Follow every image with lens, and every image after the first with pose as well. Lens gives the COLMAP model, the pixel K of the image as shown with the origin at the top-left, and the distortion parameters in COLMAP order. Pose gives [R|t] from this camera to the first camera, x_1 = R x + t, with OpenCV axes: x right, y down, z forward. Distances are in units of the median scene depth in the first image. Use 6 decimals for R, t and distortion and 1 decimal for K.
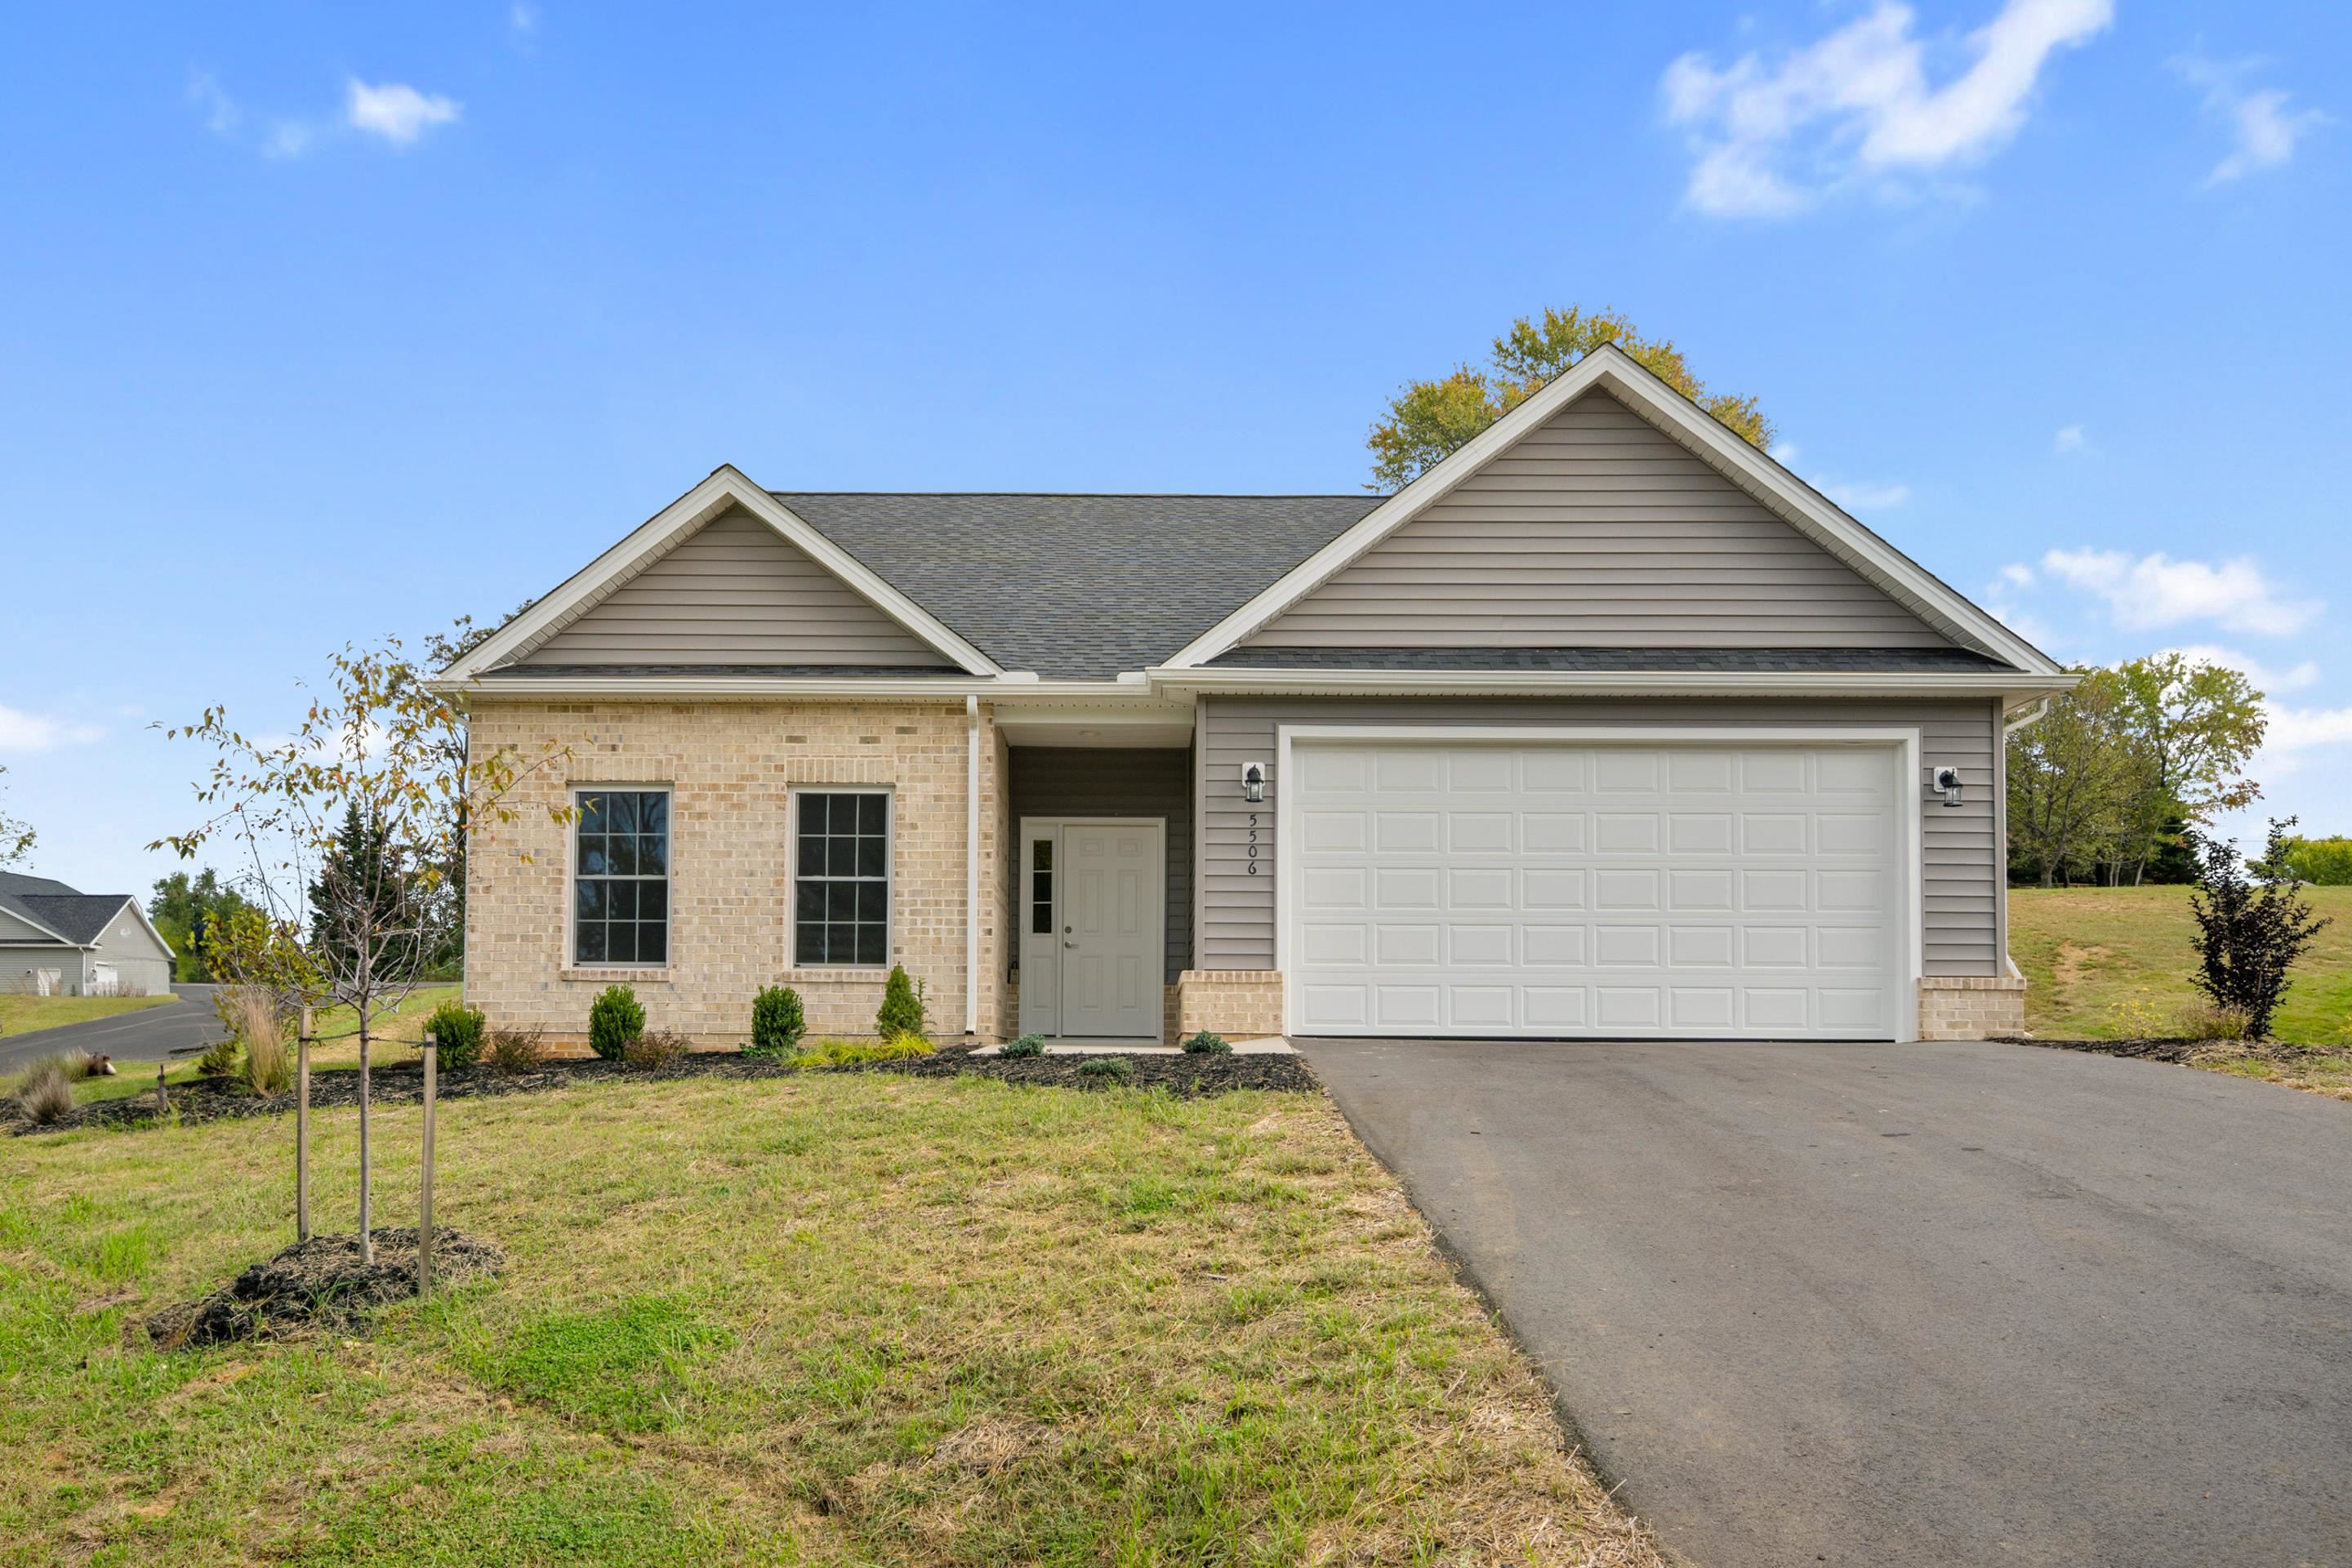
lens RADIAL K [[1837.2, 0, 1091.0], [0, 1837.2, 947.2], [0, 0, 1]] dist [0.030672, -0.004643]
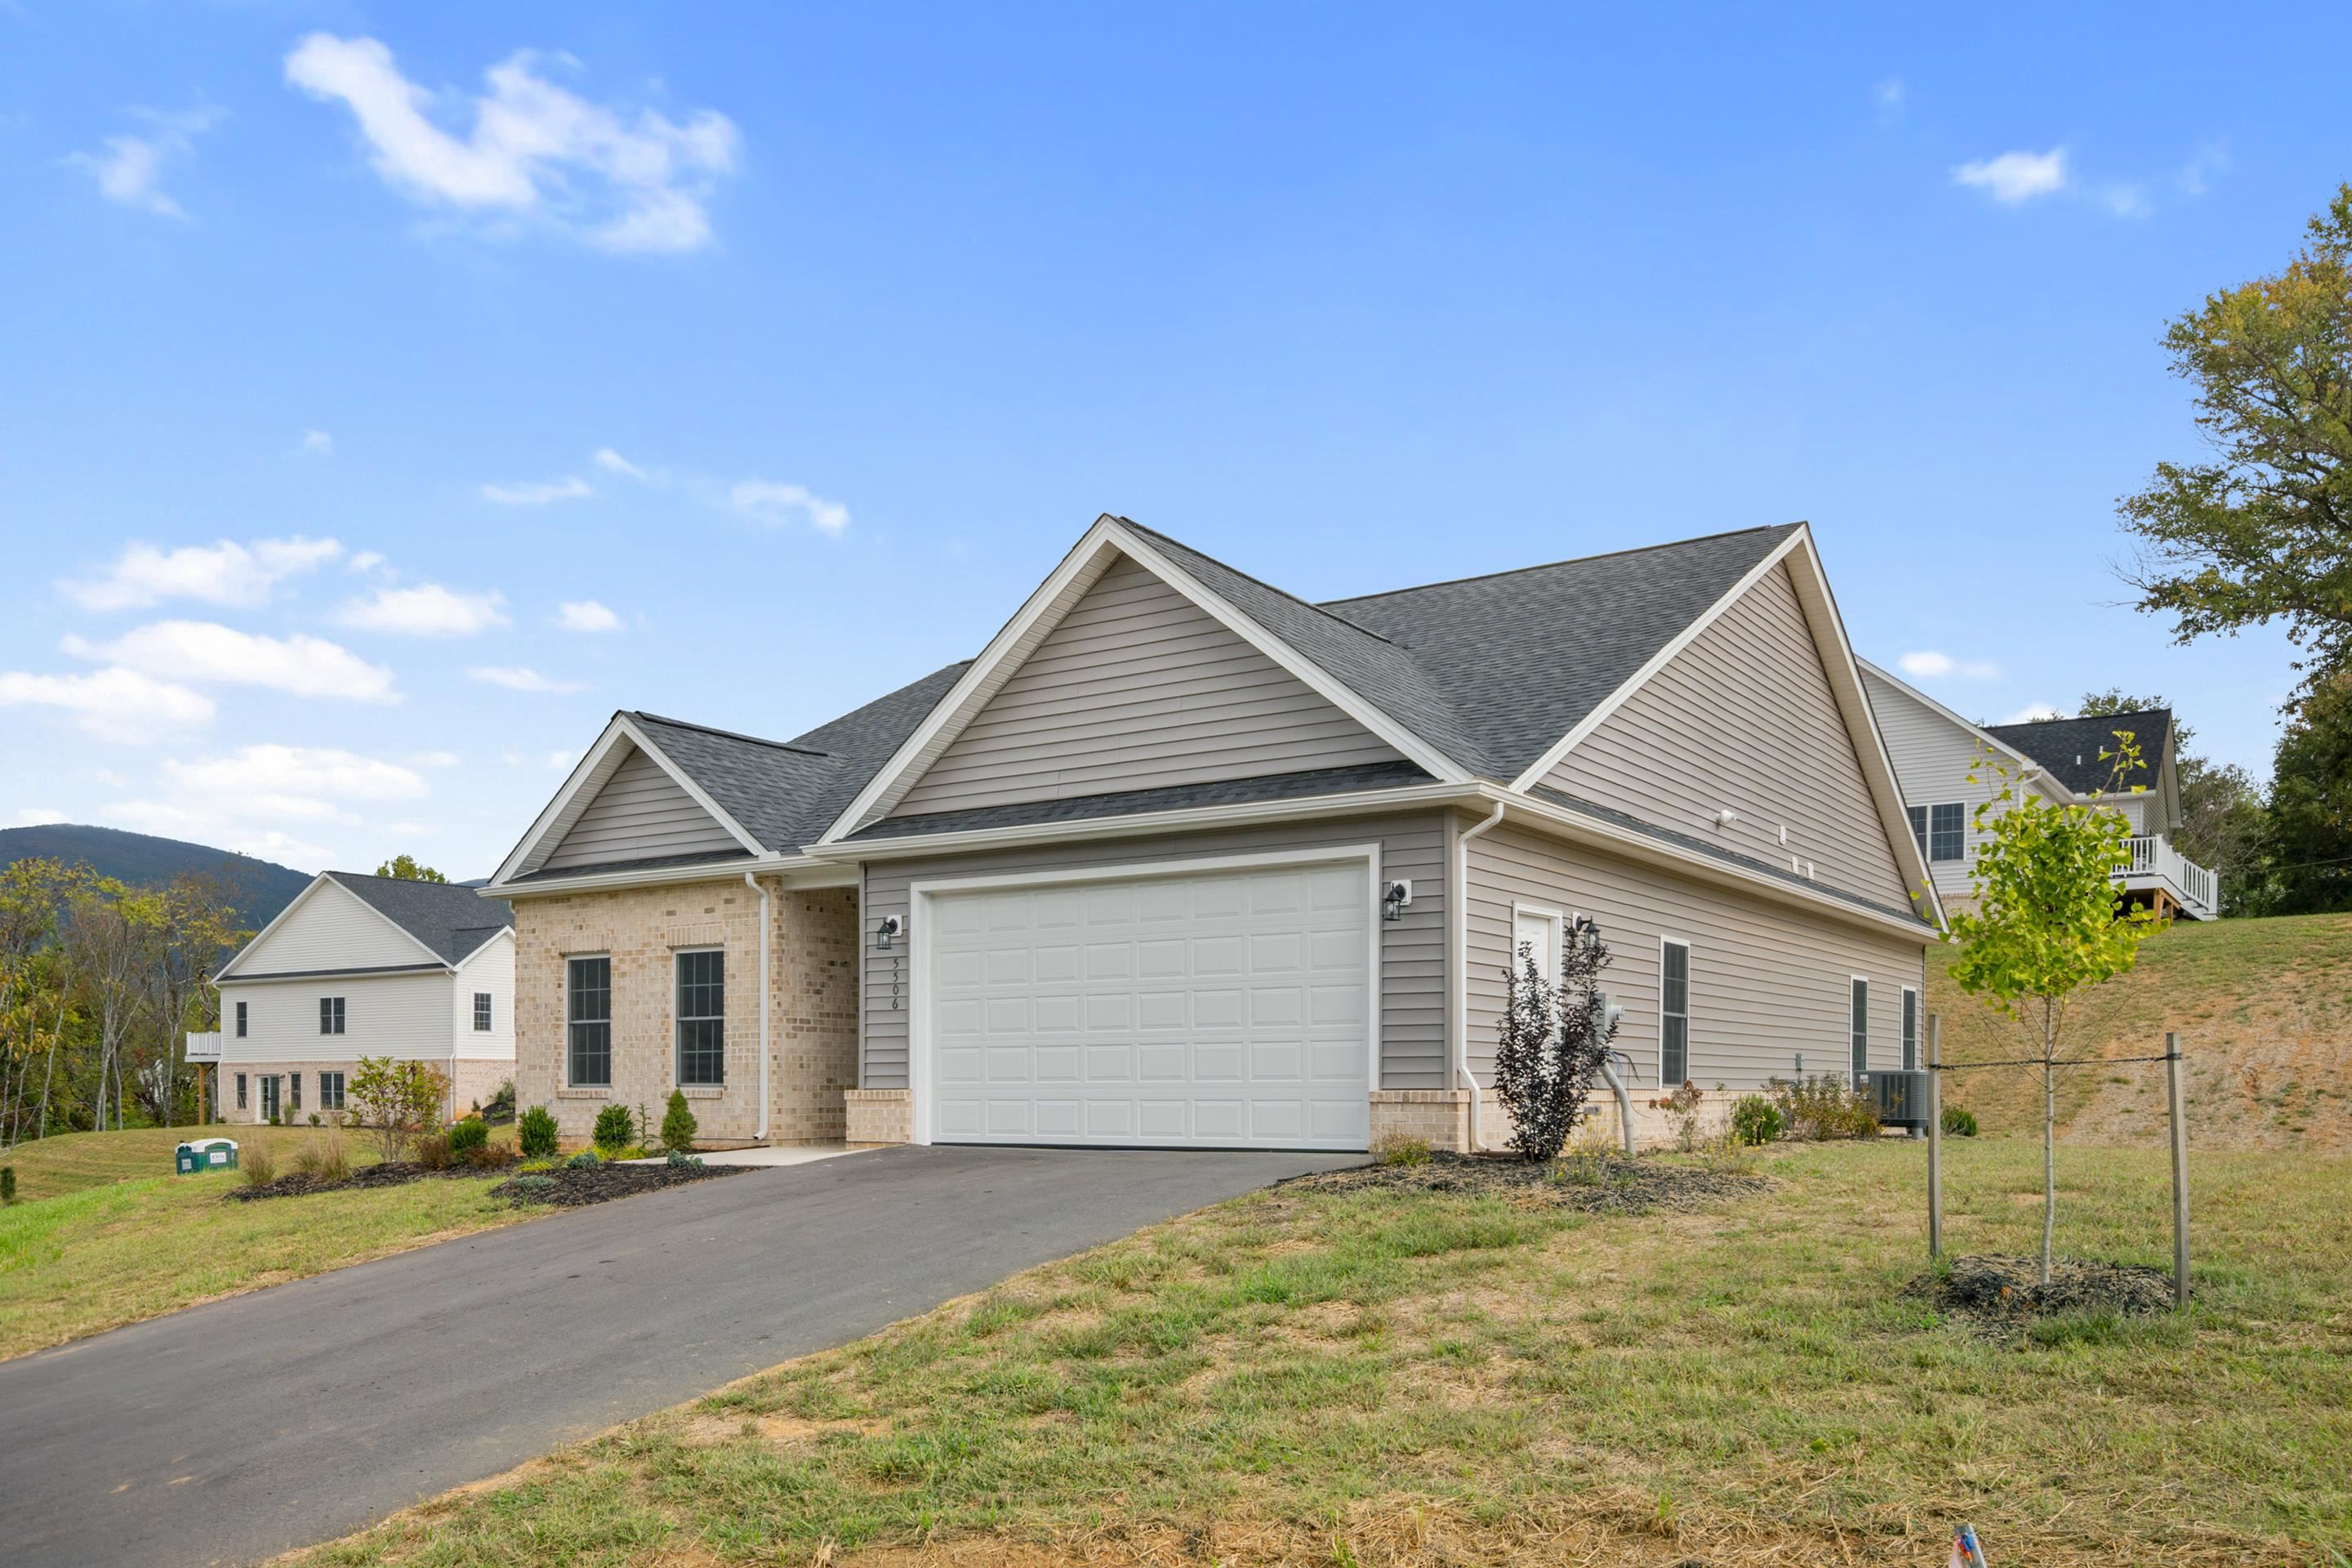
lens RADIAL K [[1810.1, 0, 1172.7], [0, 1810.1, 1098.6], [0, 0, 1]] dist [0.013610, 0.002139]
pose [[0.850583, -0.008265, -0.525775, 0.831946], [0.044198, 0.997462, 0.055821, -0.037376], [0.523980, -0.070719, 0.848790, 0.077226]]
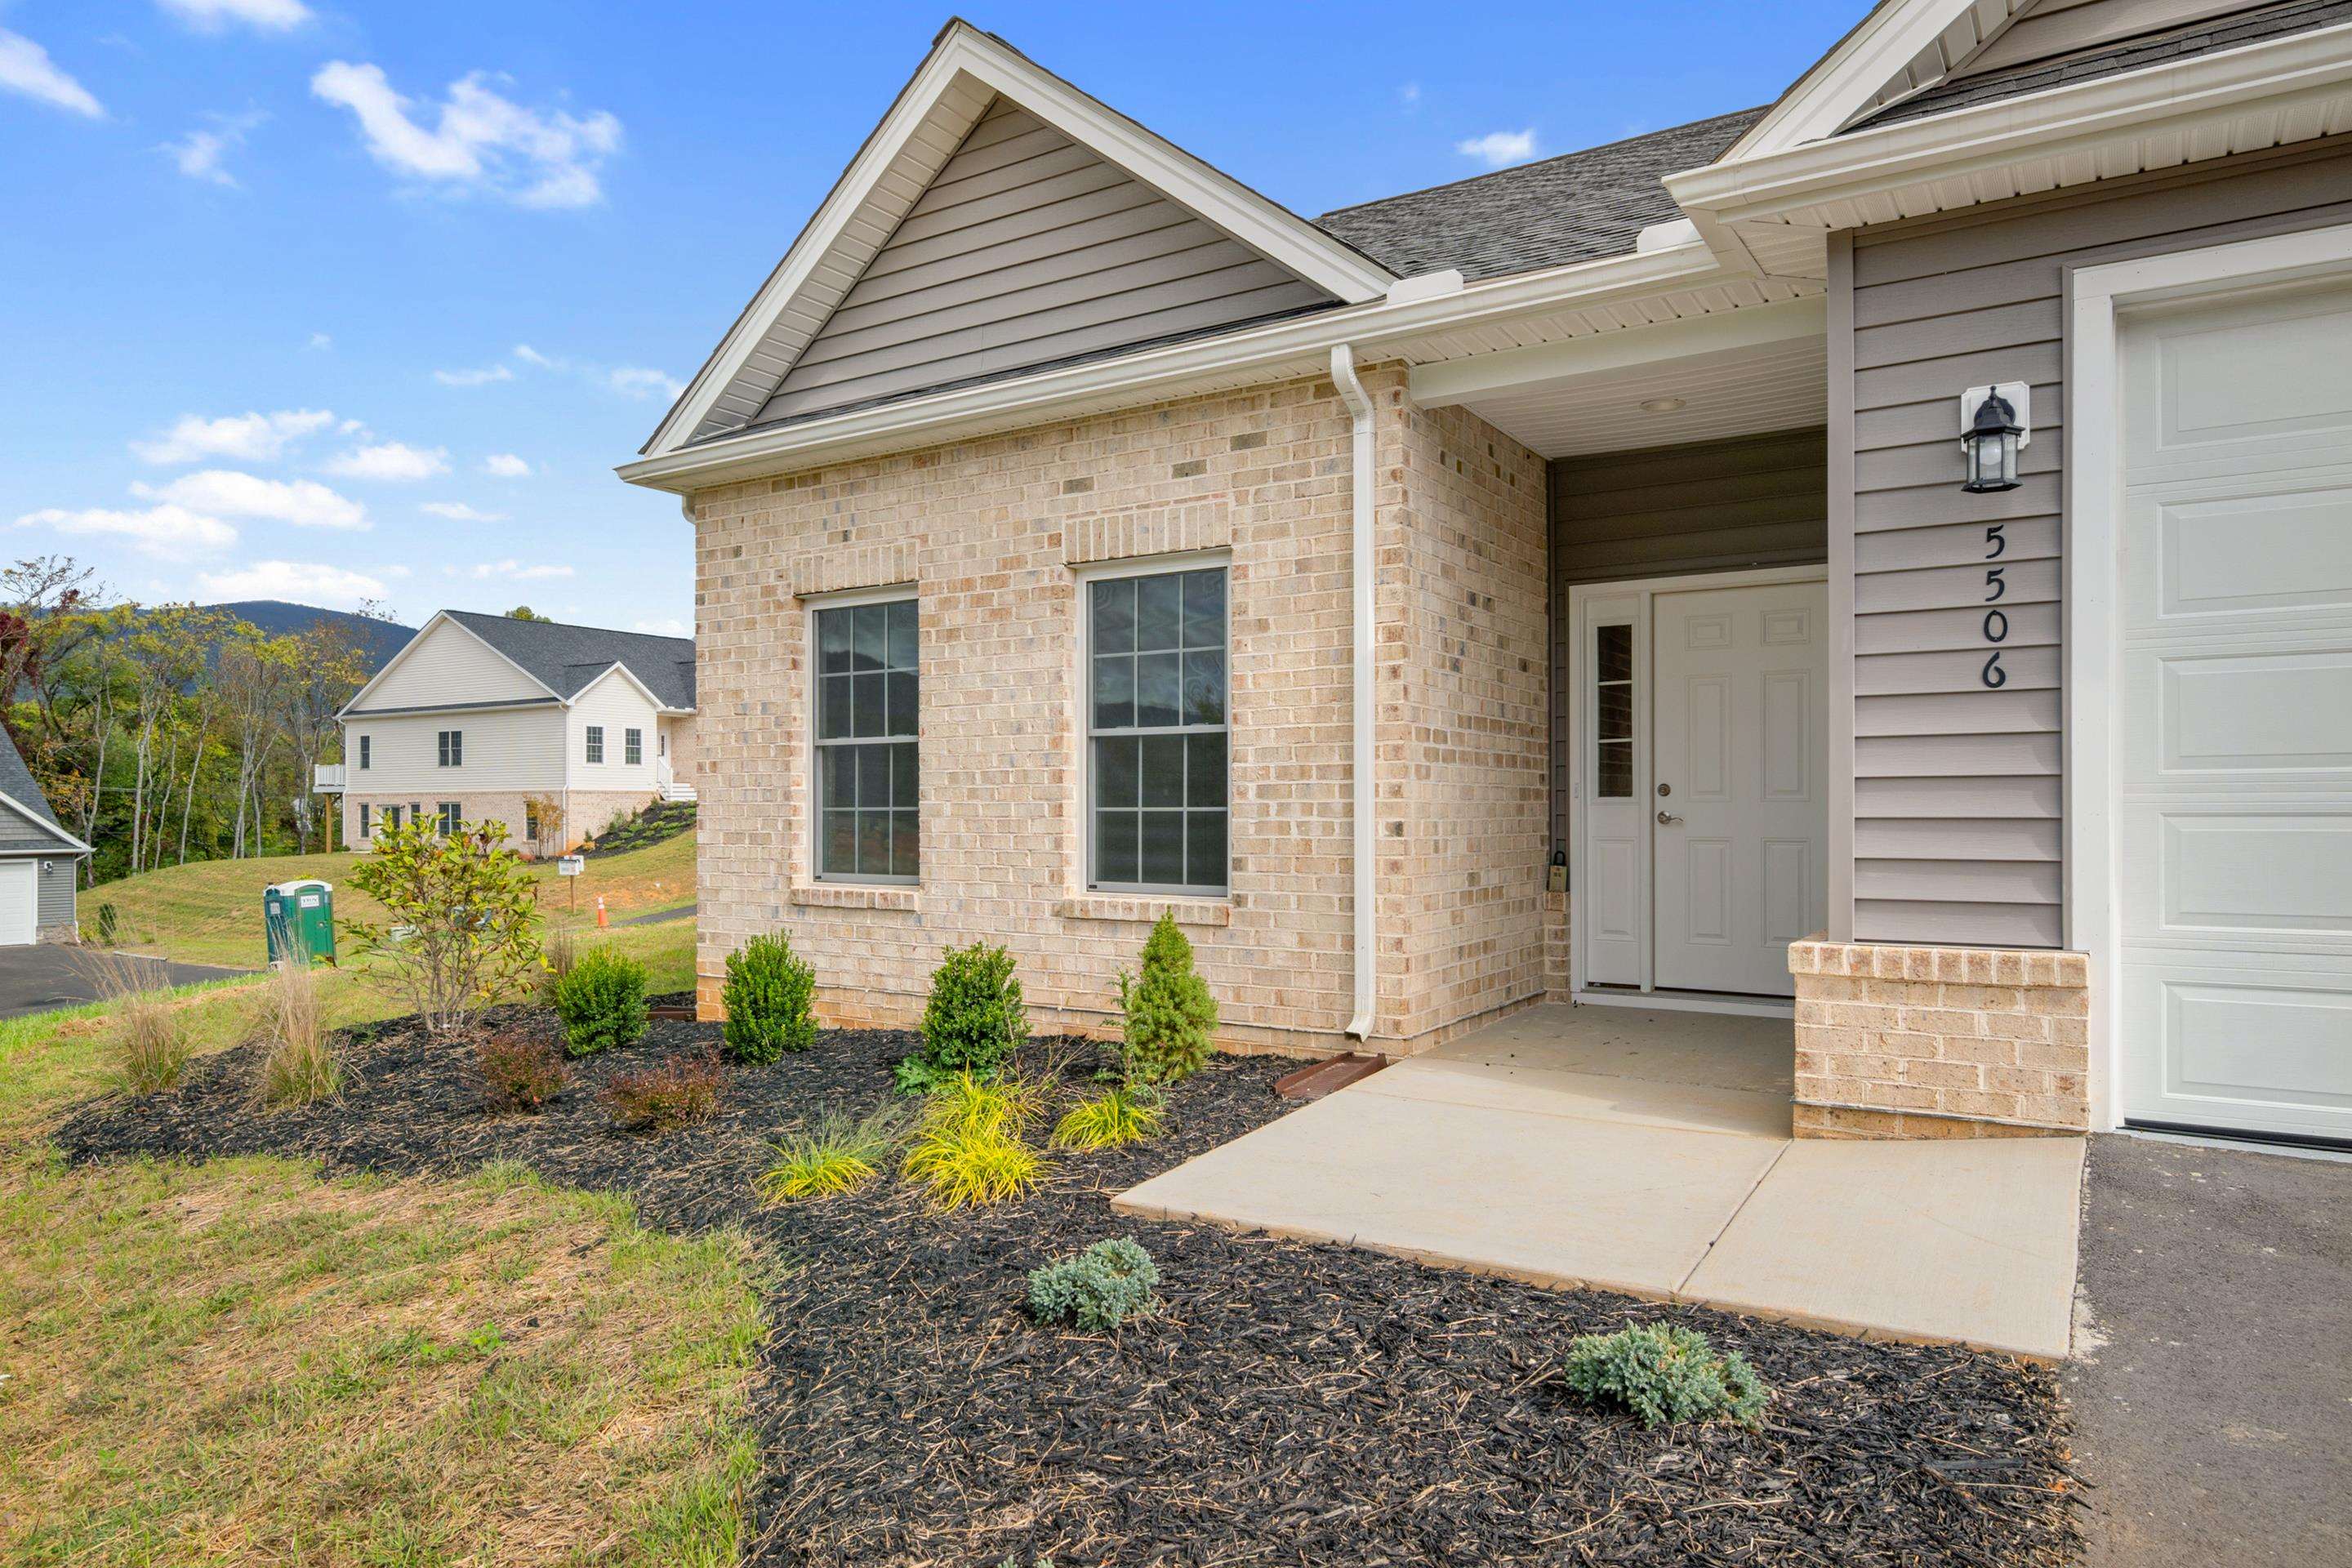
lens RADIAL K [[1447.6, 0, 1167.7], [0, 1447.6, 804.3], [0, 0, 1]] dist [0.005605, -0.009433]
pose [[0.859000, -0.013447, -0.511800, 0.089774], [0.043905, 0.997907, 0.047471, -0.035598], [0.510090, -0.063248, 0.857792, 0.630414]]
